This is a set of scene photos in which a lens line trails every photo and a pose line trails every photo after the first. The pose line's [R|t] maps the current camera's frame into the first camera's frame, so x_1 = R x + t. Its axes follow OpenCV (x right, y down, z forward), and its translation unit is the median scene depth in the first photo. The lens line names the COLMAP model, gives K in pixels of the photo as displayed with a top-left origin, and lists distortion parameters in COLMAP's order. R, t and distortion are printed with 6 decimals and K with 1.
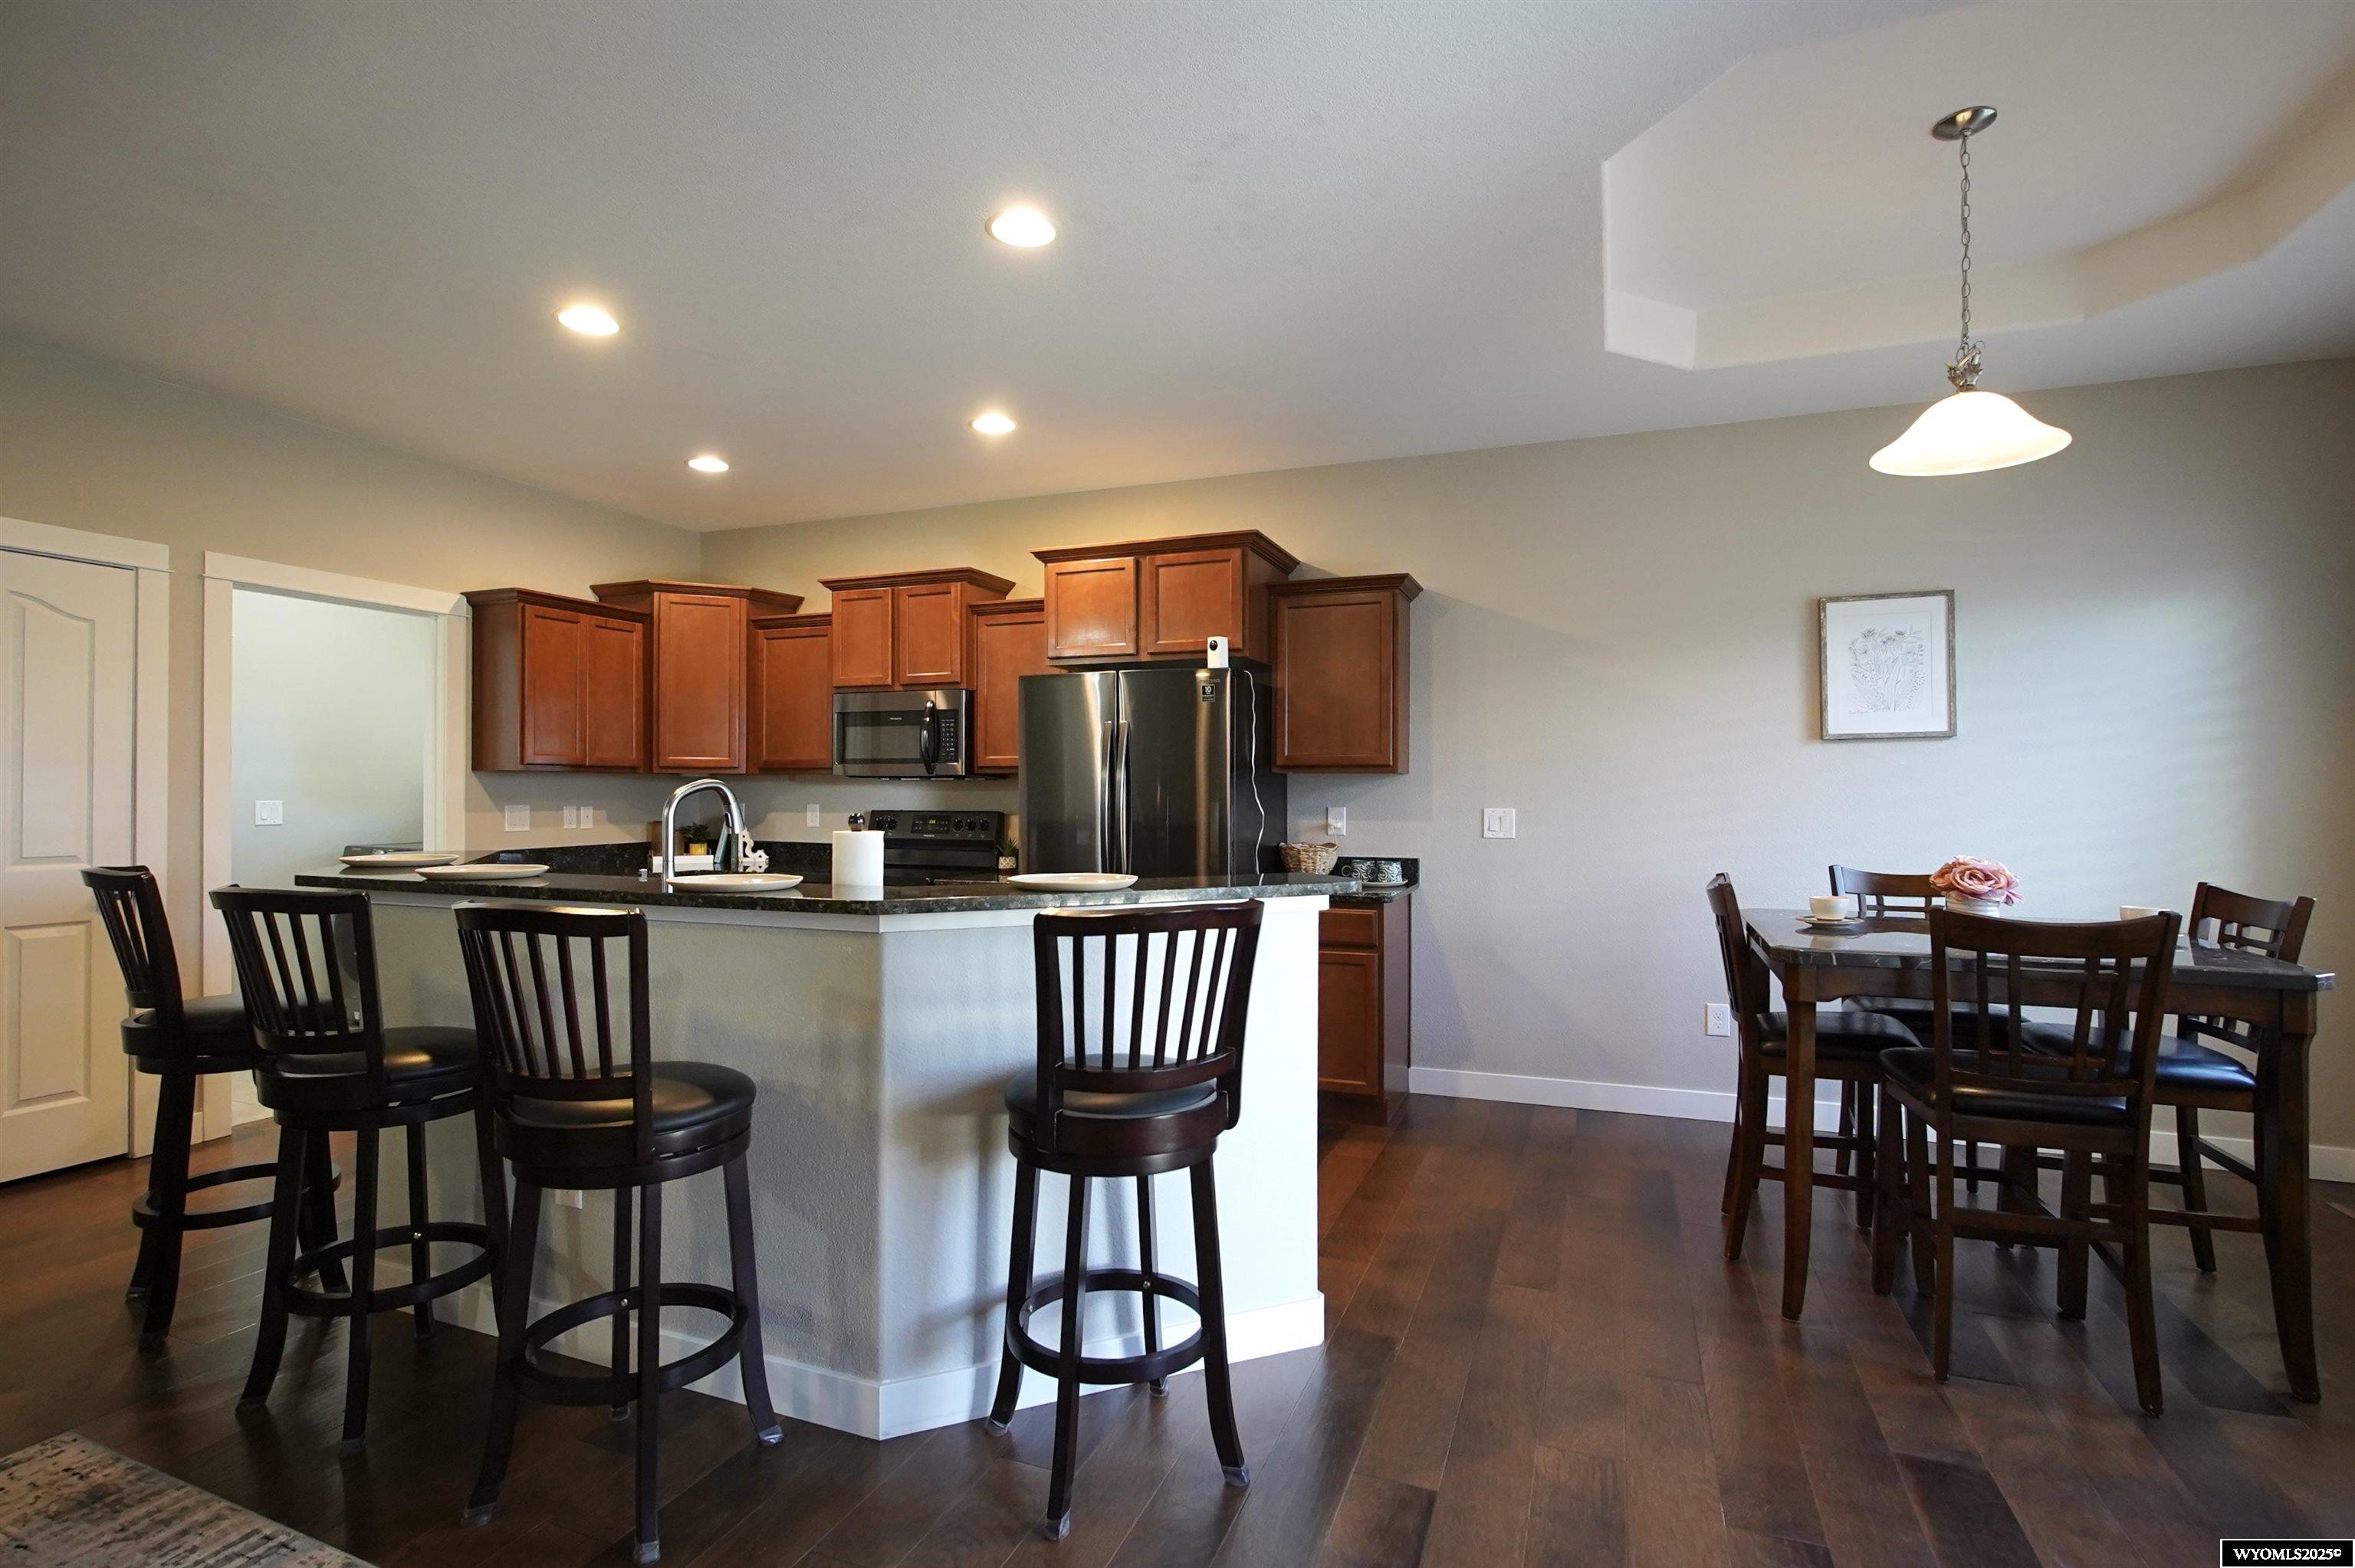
lens RADIAL K [[1085.2, 0, 1186.3], [0, 1085.2, 790.9], [0, 0, 1]] dist [-0.020874, 0.009667]
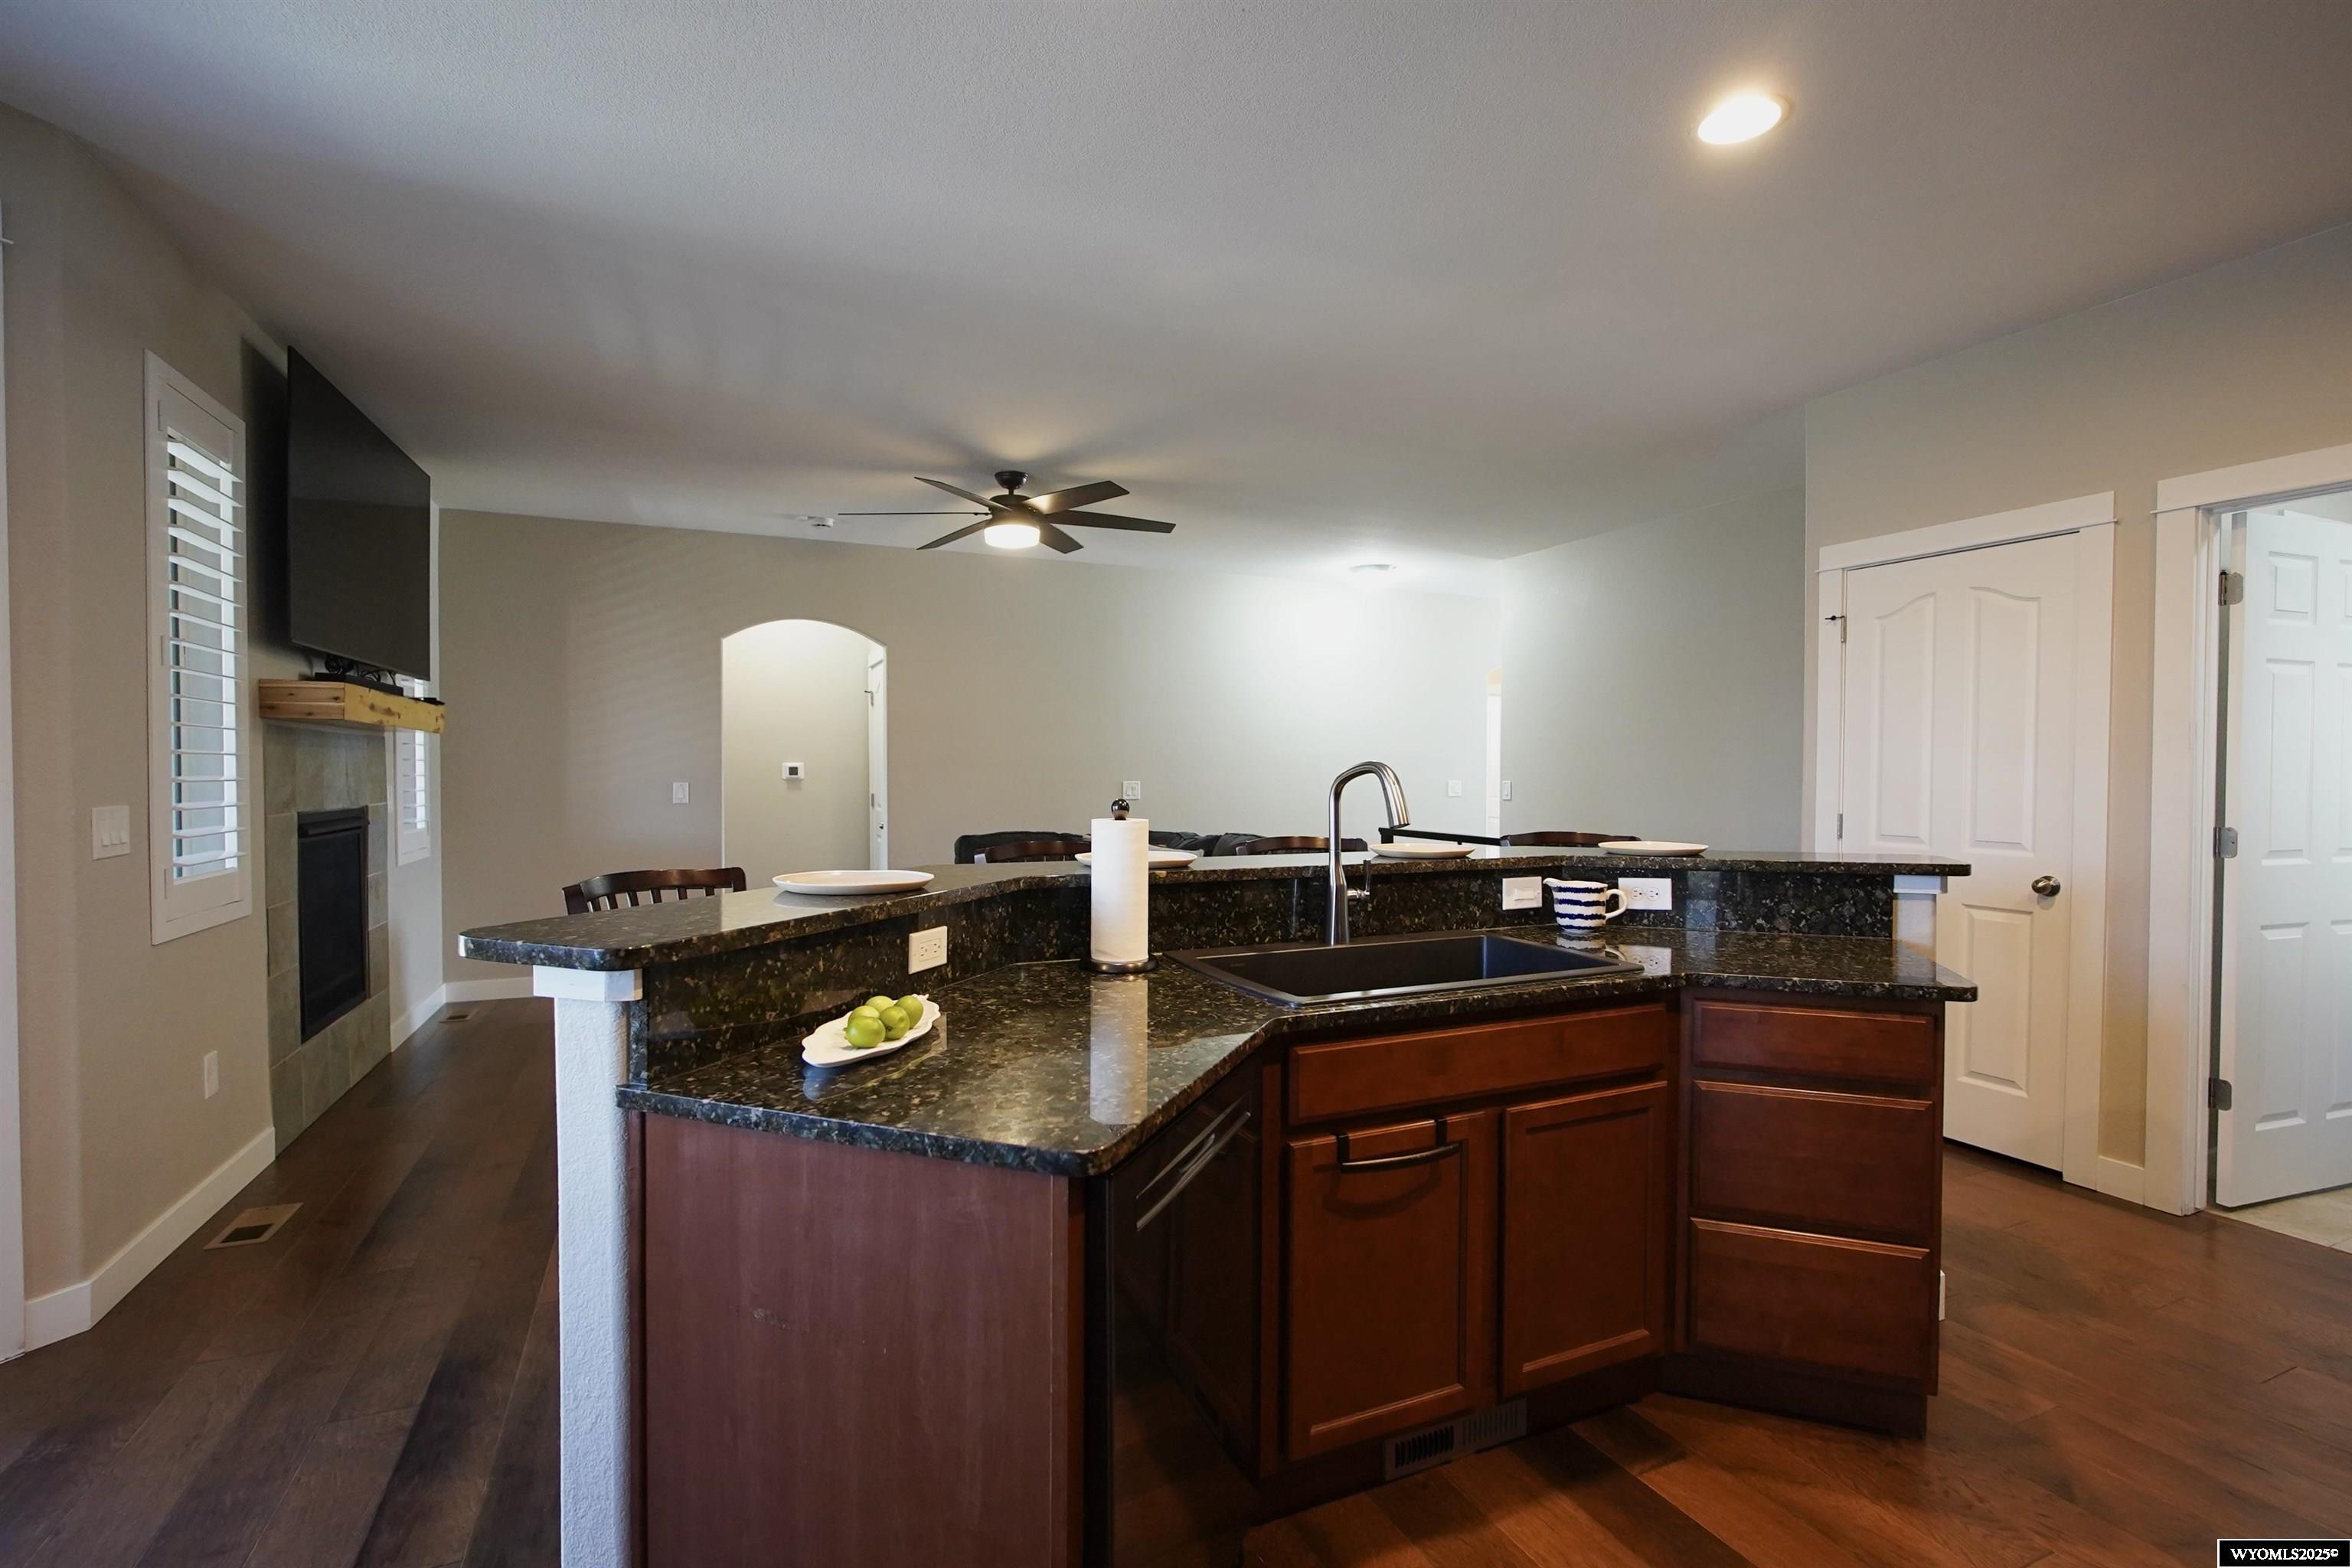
lens RADIAL K [[1084.0, 0, 1155.4], [0, 1084.0, 790.4], [0, 0, 1]] dist [-0.020874, 0.009667]
pose [[-0.709804, 0.008702, -0.704345, 0.169888], [-0.003356, 0.999871, 0.015735, -0.000744], [0.704391, 0.013533, -0.709683, 0.914402]]
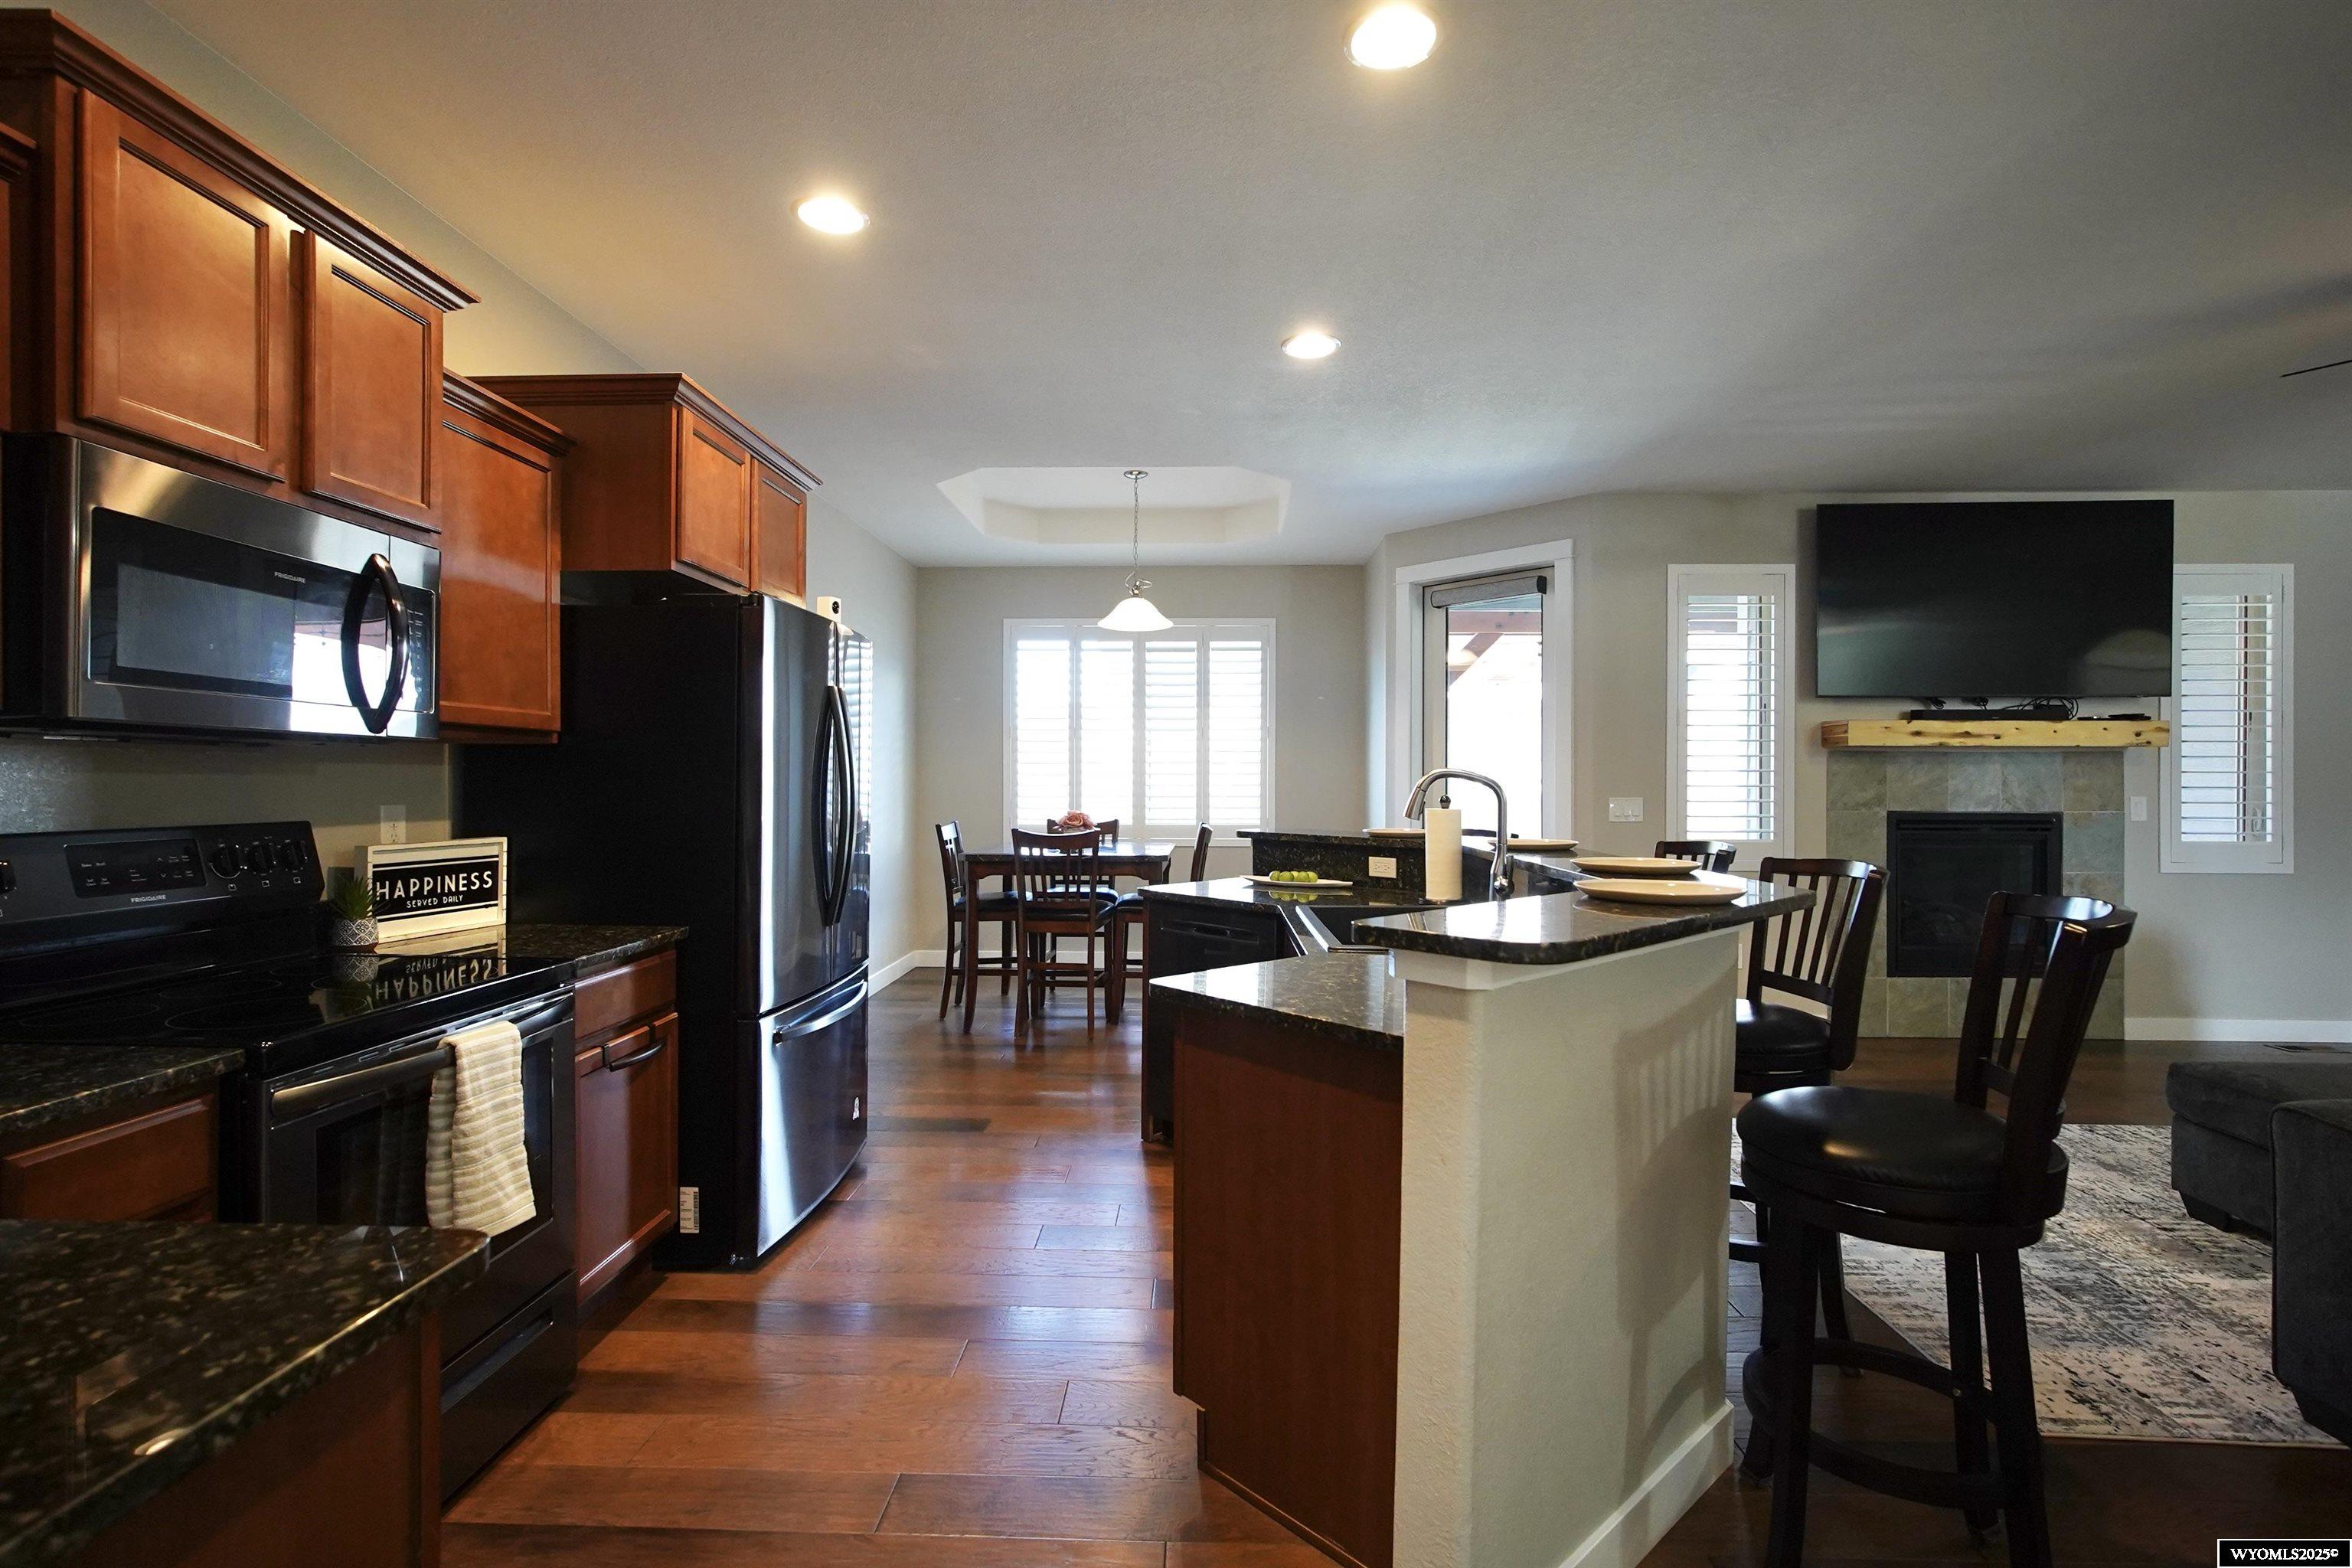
lens RADIAL K [[1084.0, 0, 1179.2], [0, 1084.0, 778.3], [0, 0, 1]] dist [-0.020874, 0.009667]
pose [[-0.335381, 0.000229, 0.942082, -0.838126], [-0.004443, 0.999988, -0.001825, 0.001633], [-0.942072, -0.004798, -0.335376, 0.984242]]
